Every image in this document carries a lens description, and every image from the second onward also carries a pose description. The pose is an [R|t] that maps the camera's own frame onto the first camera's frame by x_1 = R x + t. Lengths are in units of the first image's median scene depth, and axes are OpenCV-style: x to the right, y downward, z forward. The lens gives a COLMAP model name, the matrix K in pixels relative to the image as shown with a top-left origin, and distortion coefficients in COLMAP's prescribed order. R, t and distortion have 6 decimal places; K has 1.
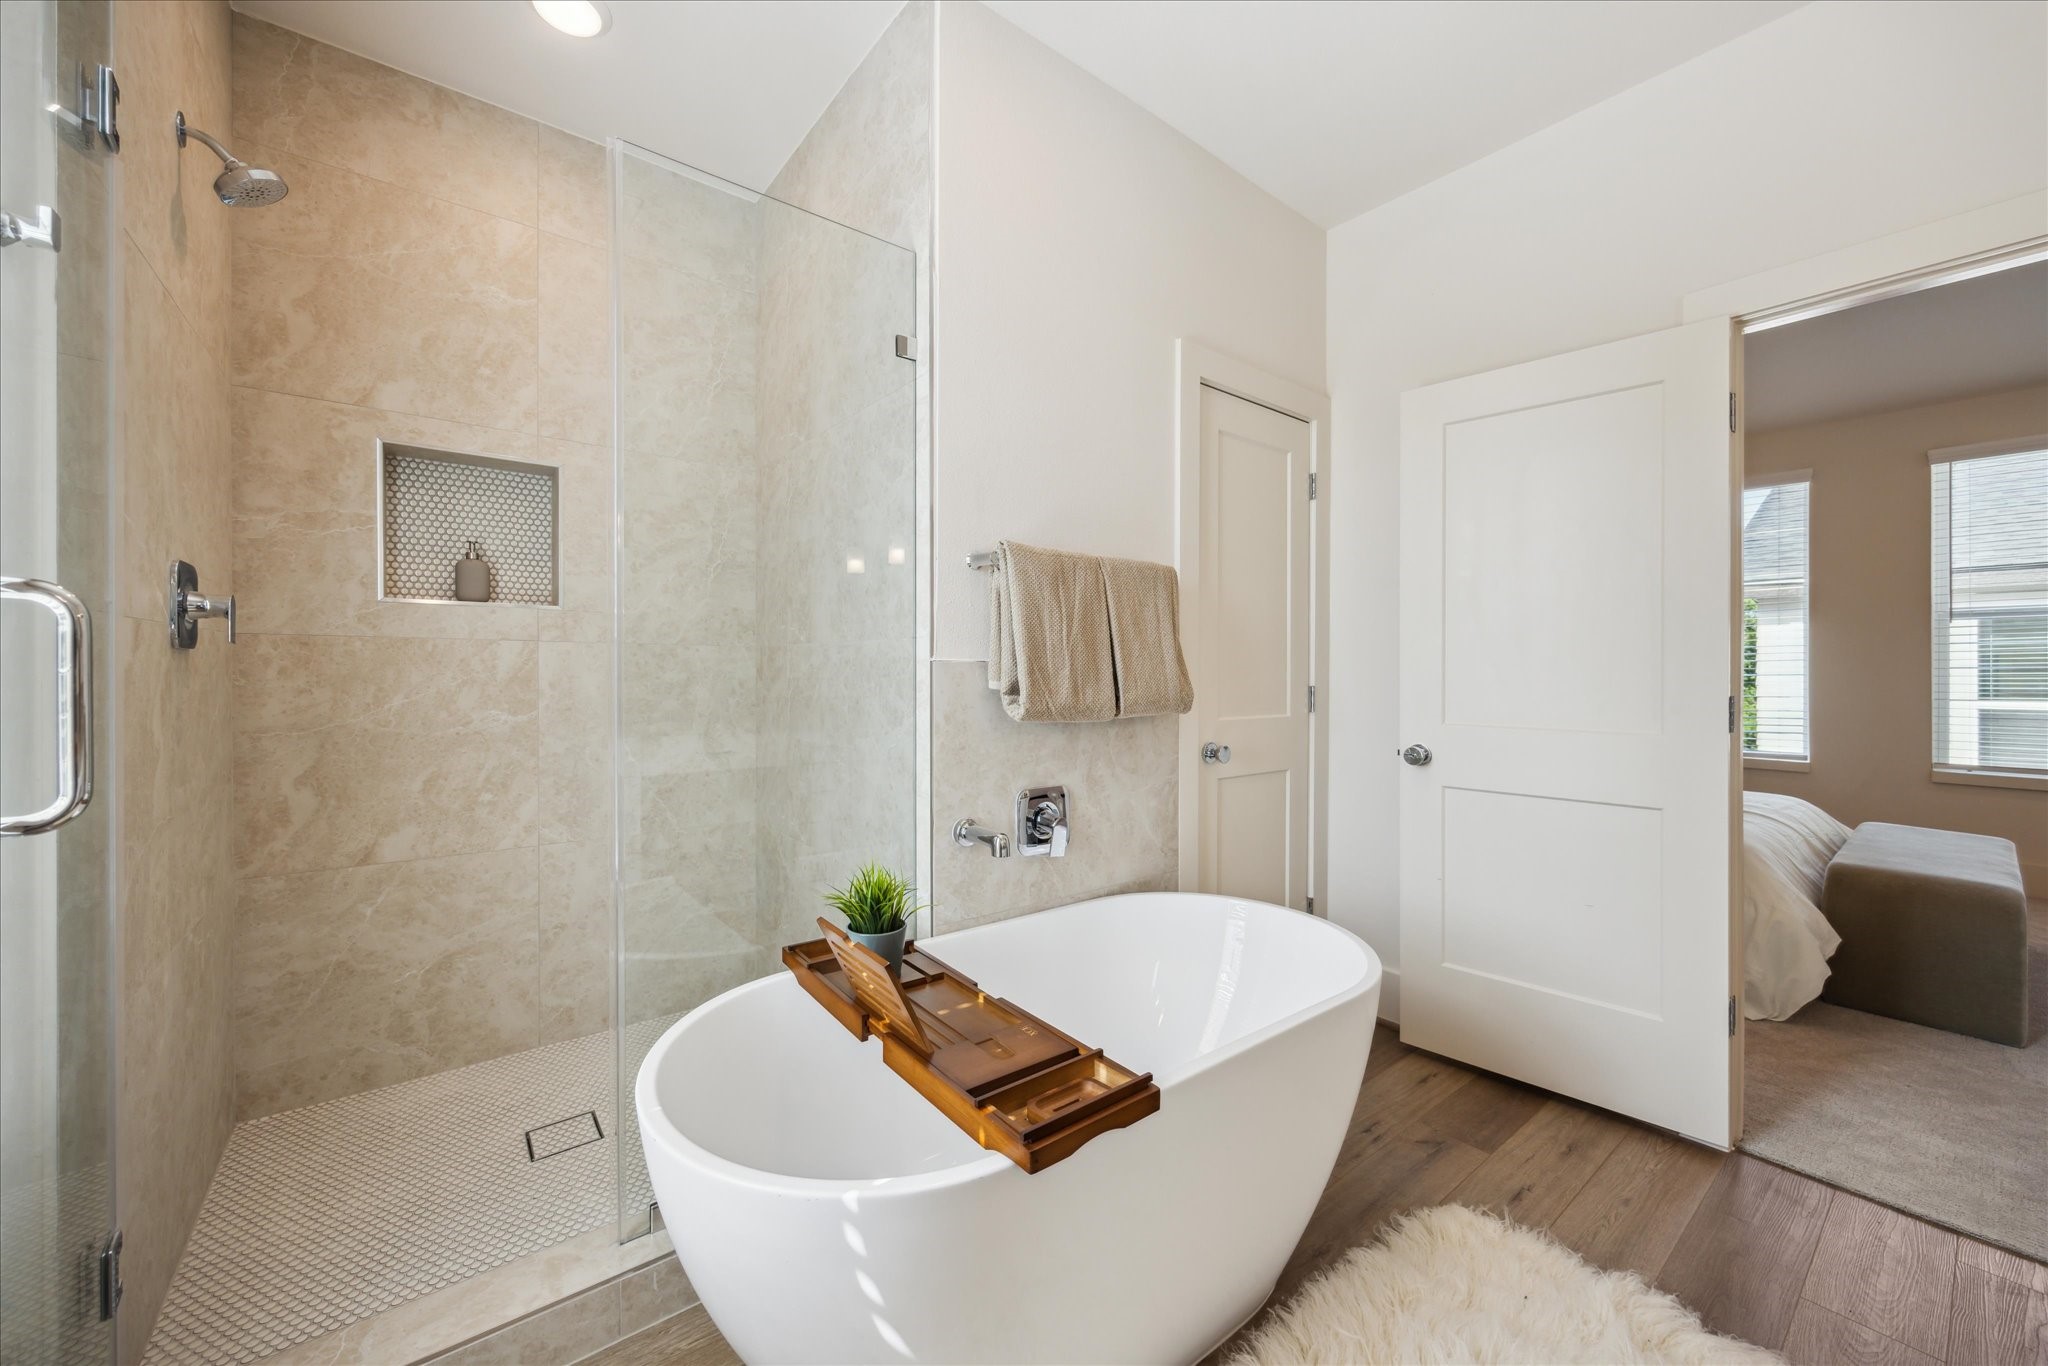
lens RADIAL K [[776.8, 0, 1032.3], [0, 776.8, 670.1], [0, 0, 1]] dist [-0.004860, 0.000362]
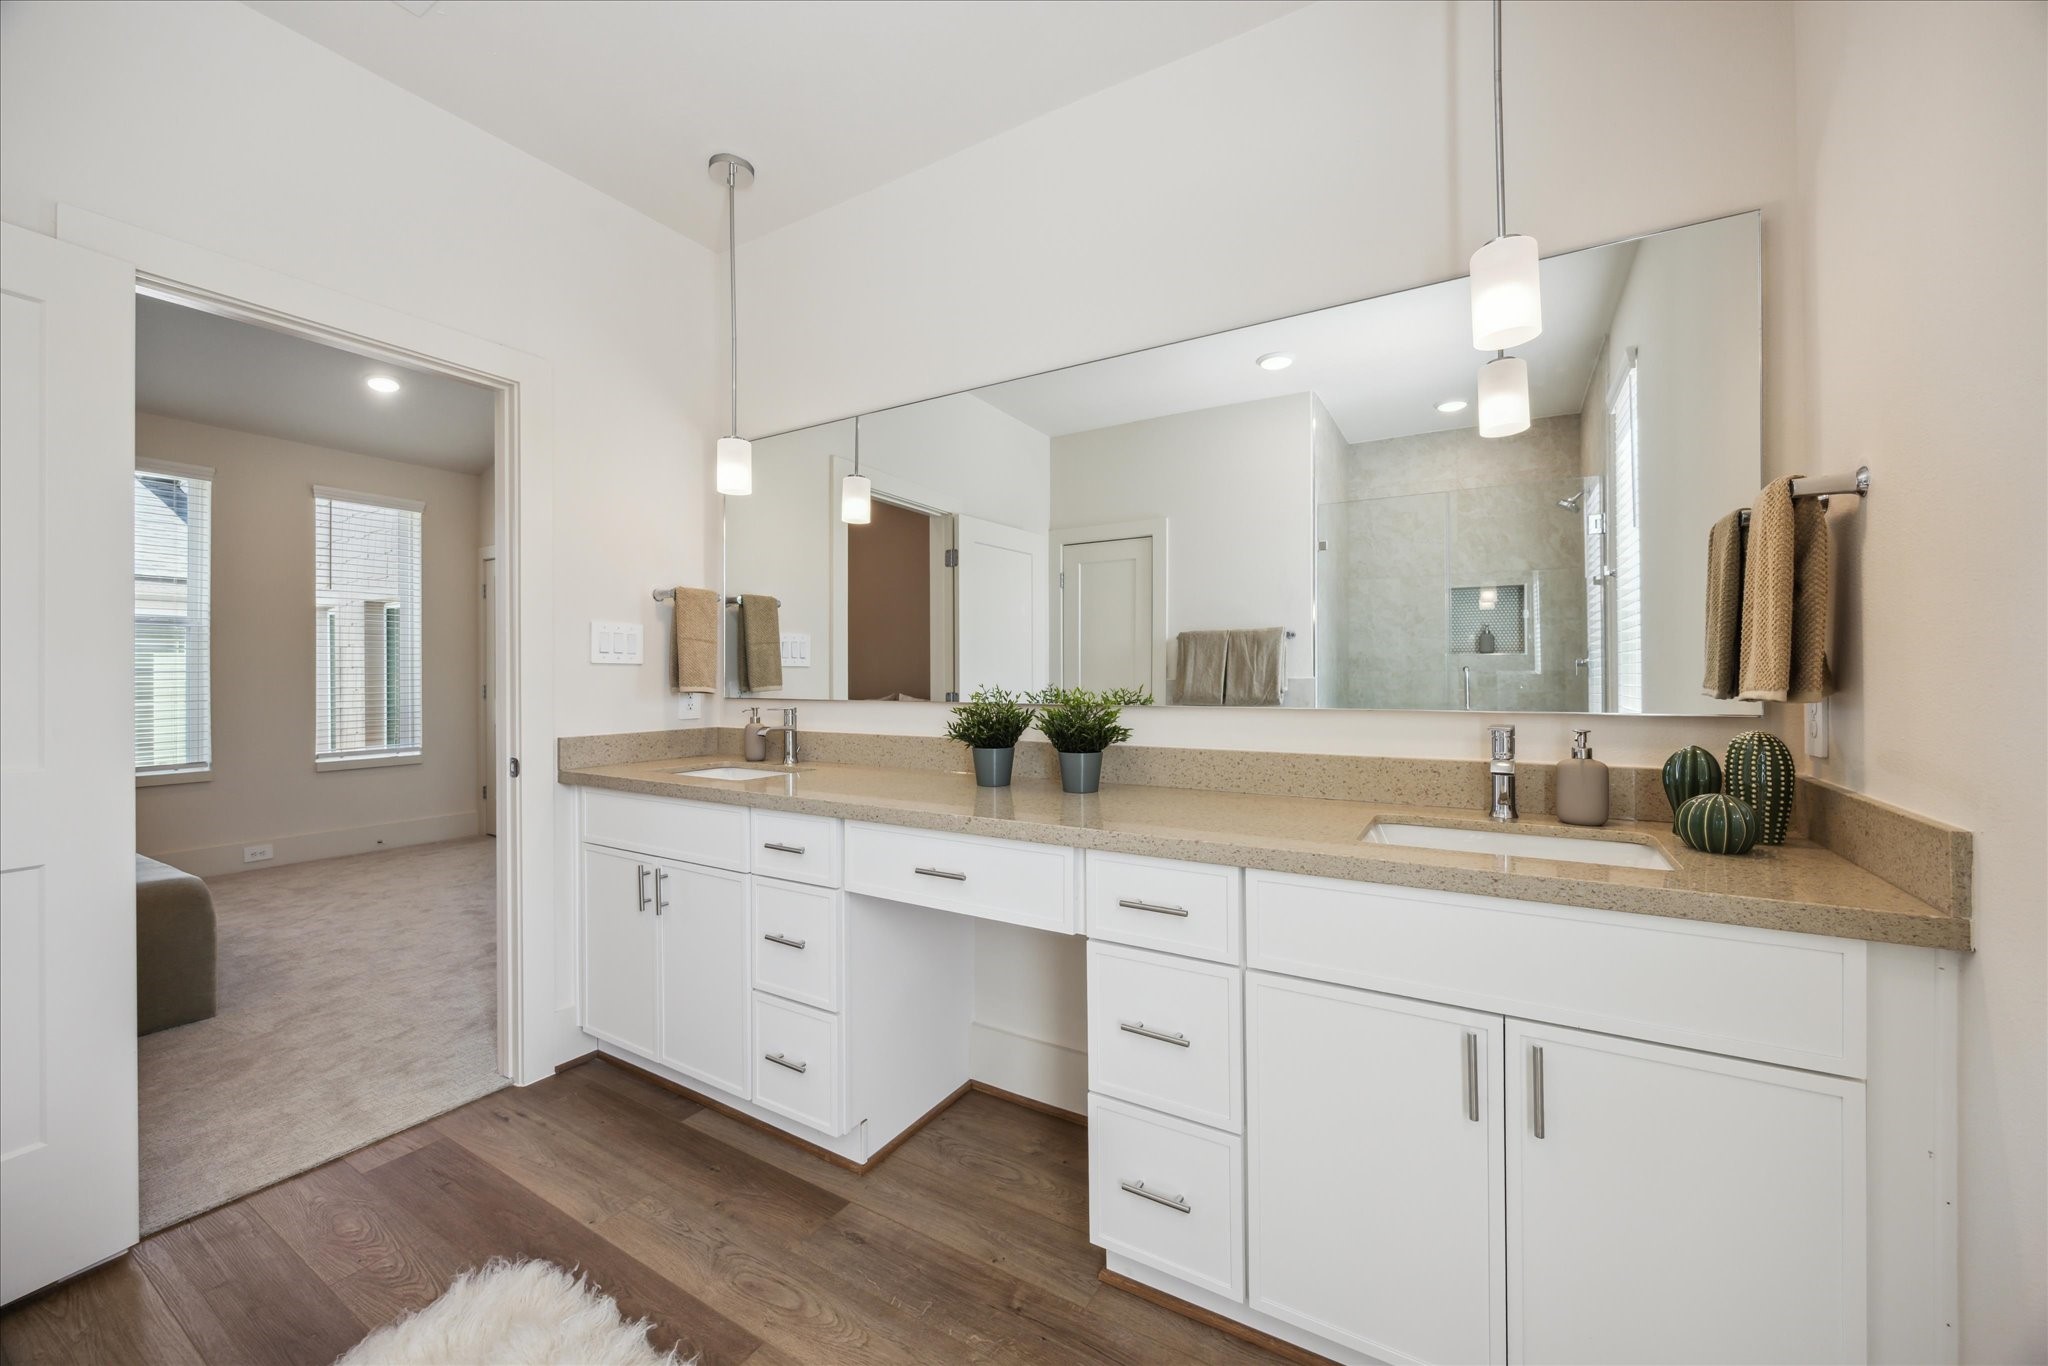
lens RADIAL K [[776.8, 0, 1034.5], [0, 776.8, 672.4], [0, 0, 1]] dist [-0.004860, 0.000362]
pose [[-0.352756, -0.001472, 0.935714, -0.247980], [0.002094, 0.999995, 0.002362, -0.009416], [-0.935713, 0.002793, -0.352751, 0.387132]]
